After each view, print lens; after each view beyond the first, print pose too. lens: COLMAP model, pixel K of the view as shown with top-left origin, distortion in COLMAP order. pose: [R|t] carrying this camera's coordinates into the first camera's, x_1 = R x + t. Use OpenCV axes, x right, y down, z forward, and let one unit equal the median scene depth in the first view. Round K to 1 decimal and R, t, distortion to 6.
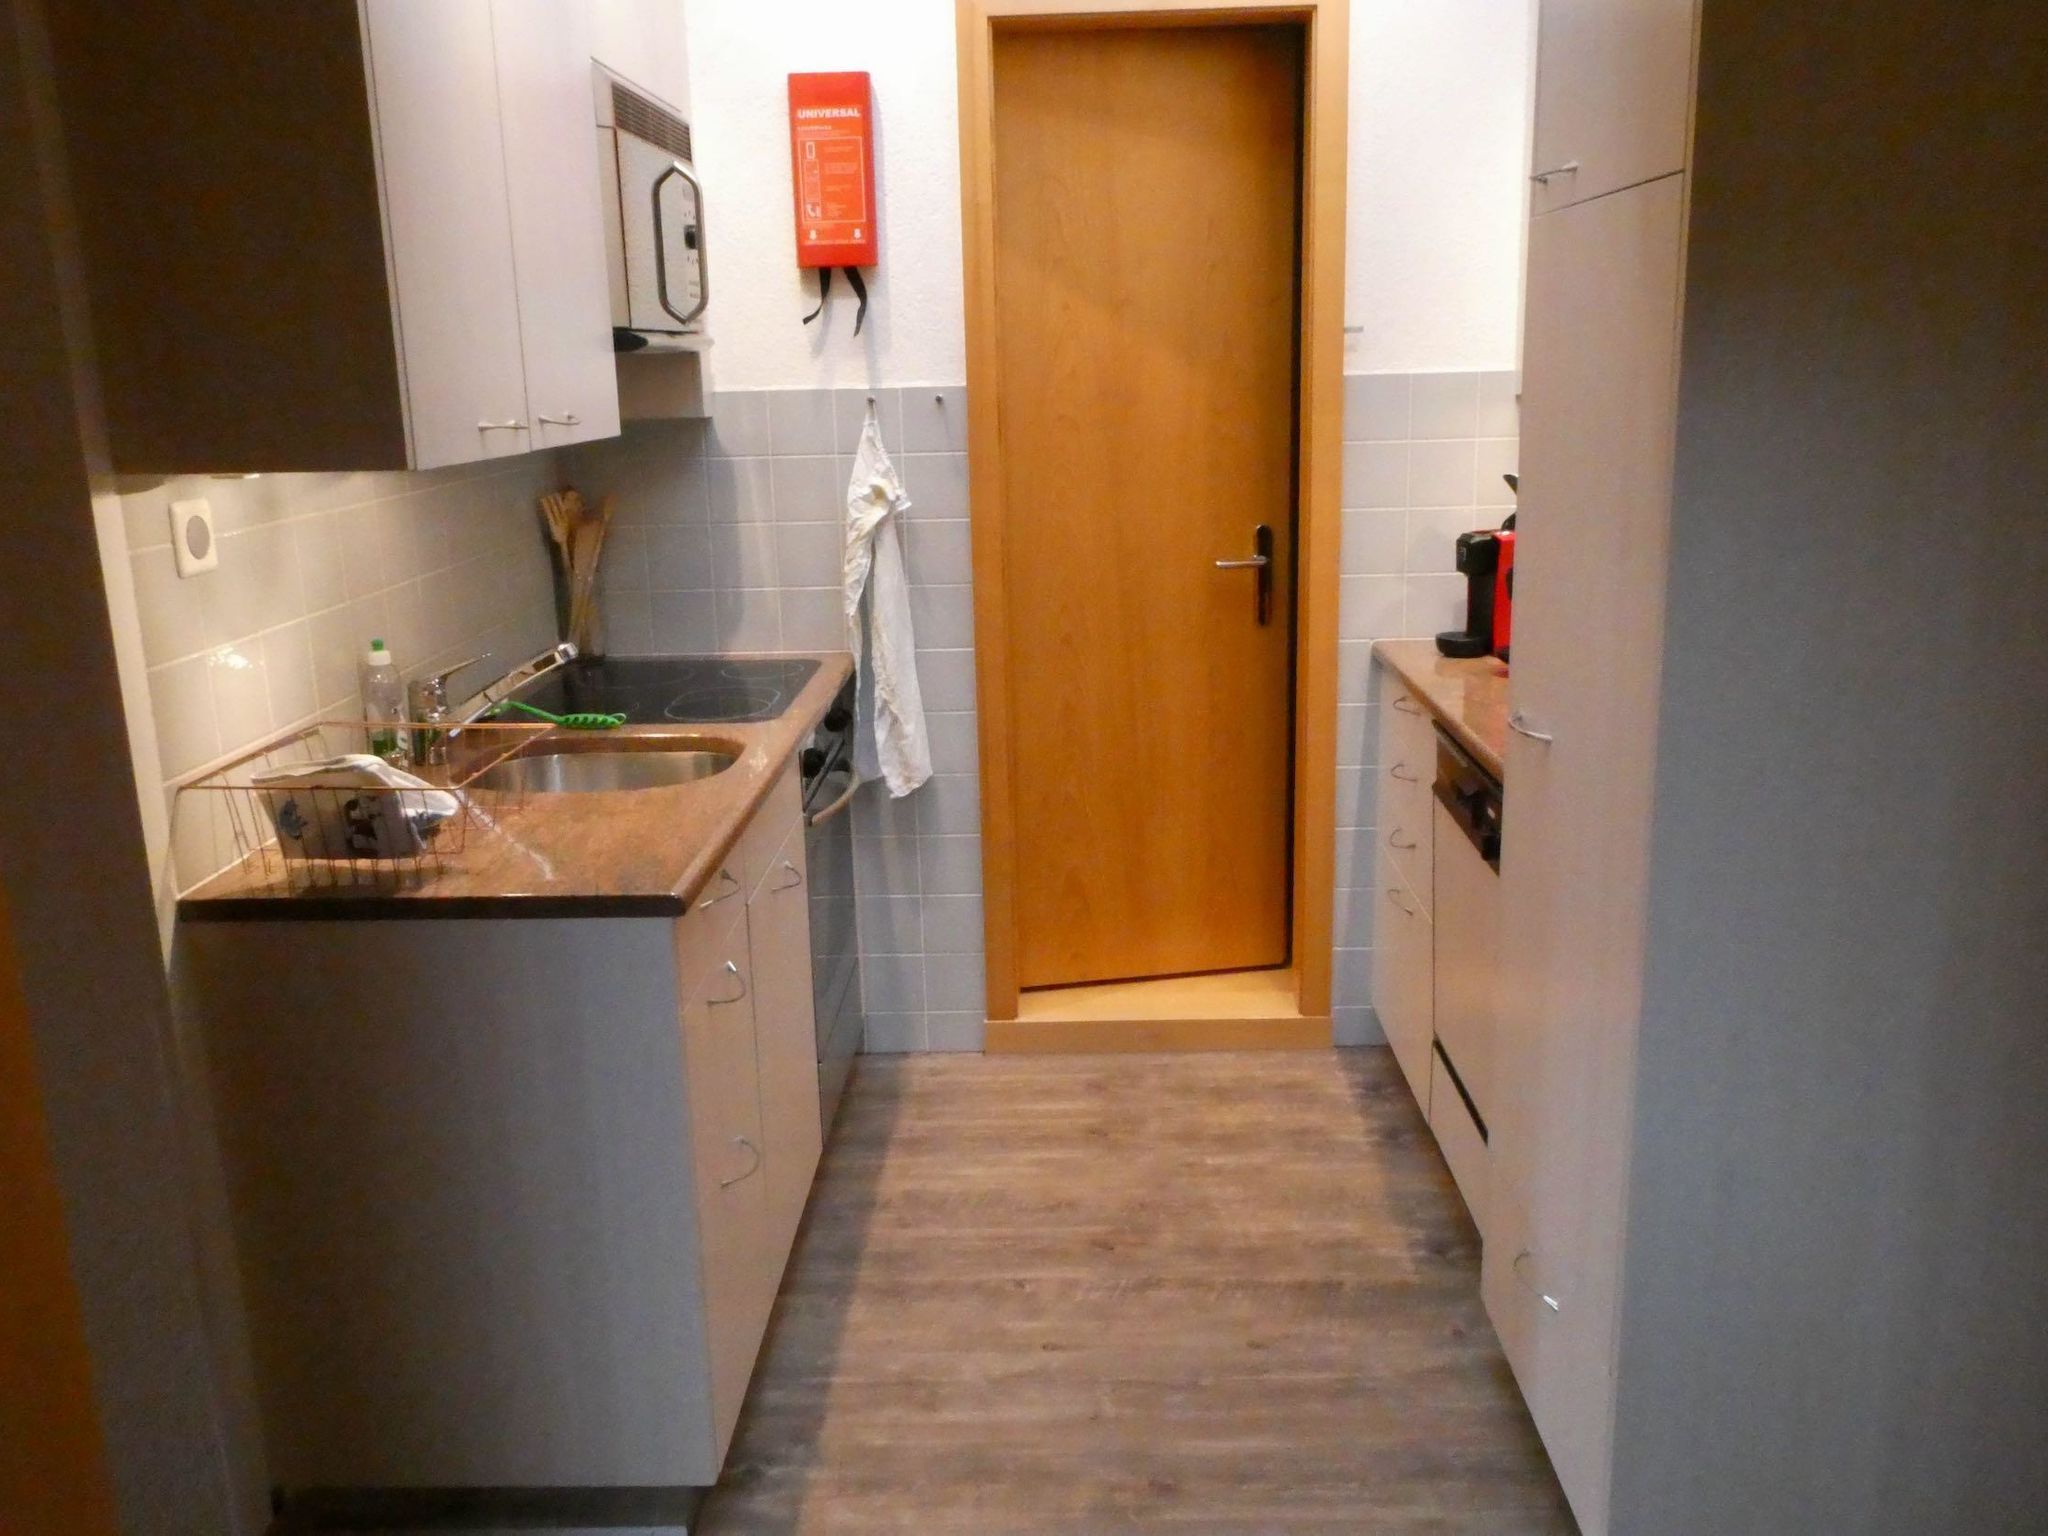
lens RADIAL K [[1697.4, 0, 1022.7], [0, 1697.4, 774.7], [0, 0, 1]] dist [-0.004157, 0.012145]
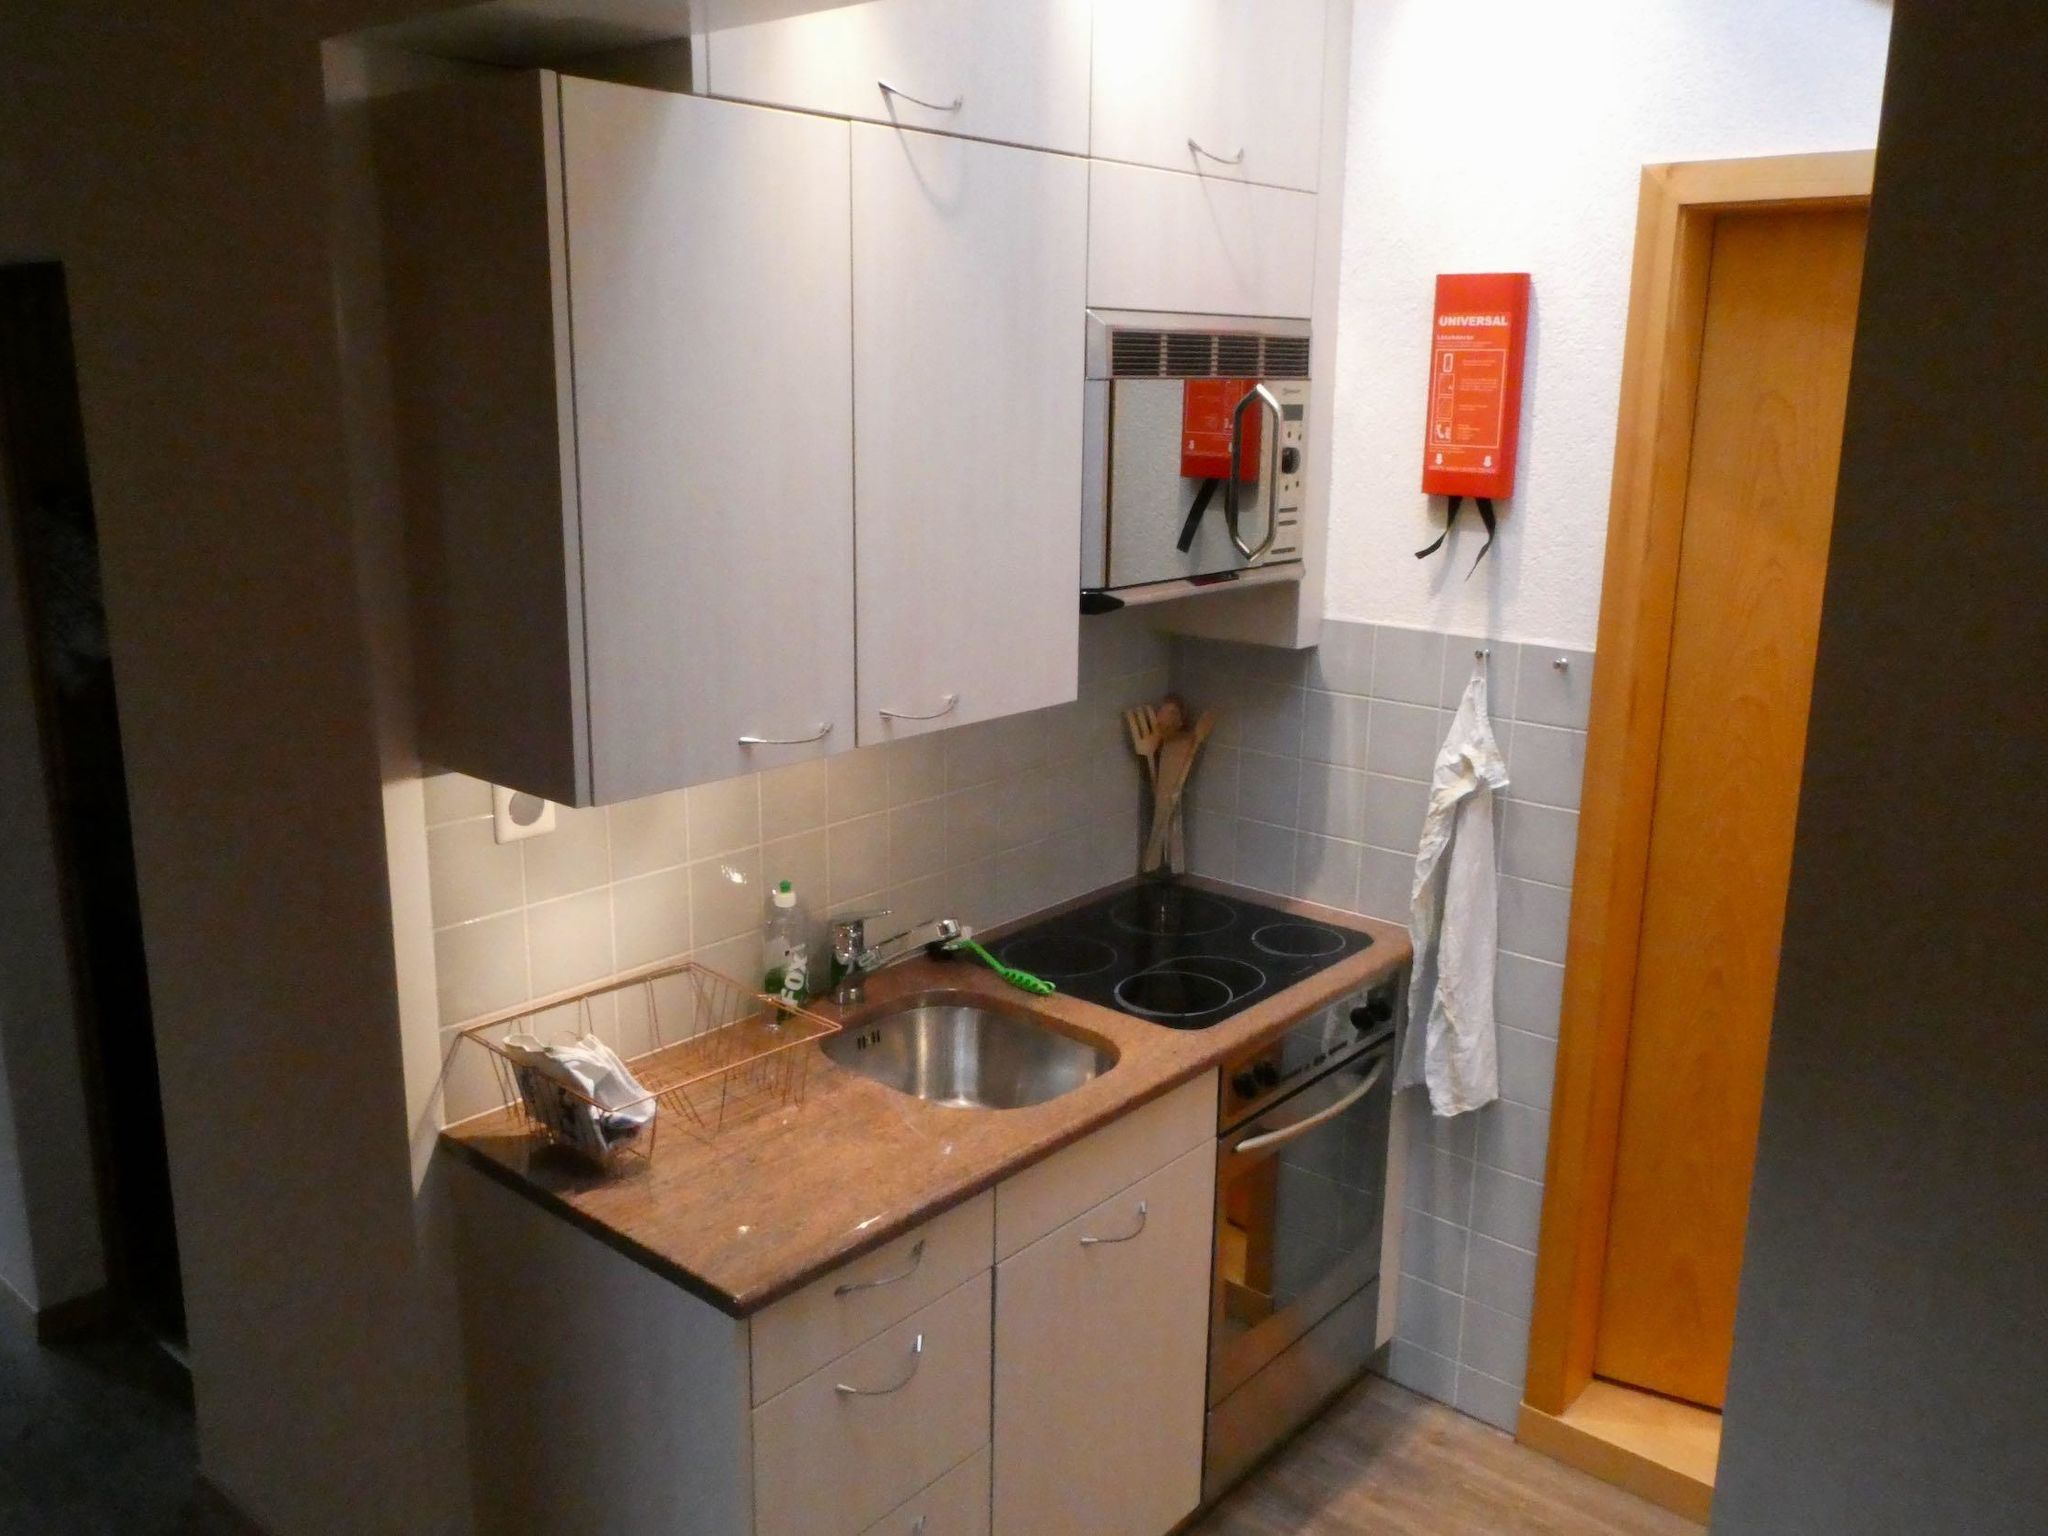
lens RADIAL K [[1697.4, 0, 1024.1], [0, 1697.4, 761.6], [0, 0, 1]] dist [-0.004157, 0.012145]
pose [[0.776276, 0.178888, -0.604479, 0.251625], [-0.180994, 0.981766, 0.058107, -0.176597], [0.603852, 0.064301, 0.794499, 0.201312]]
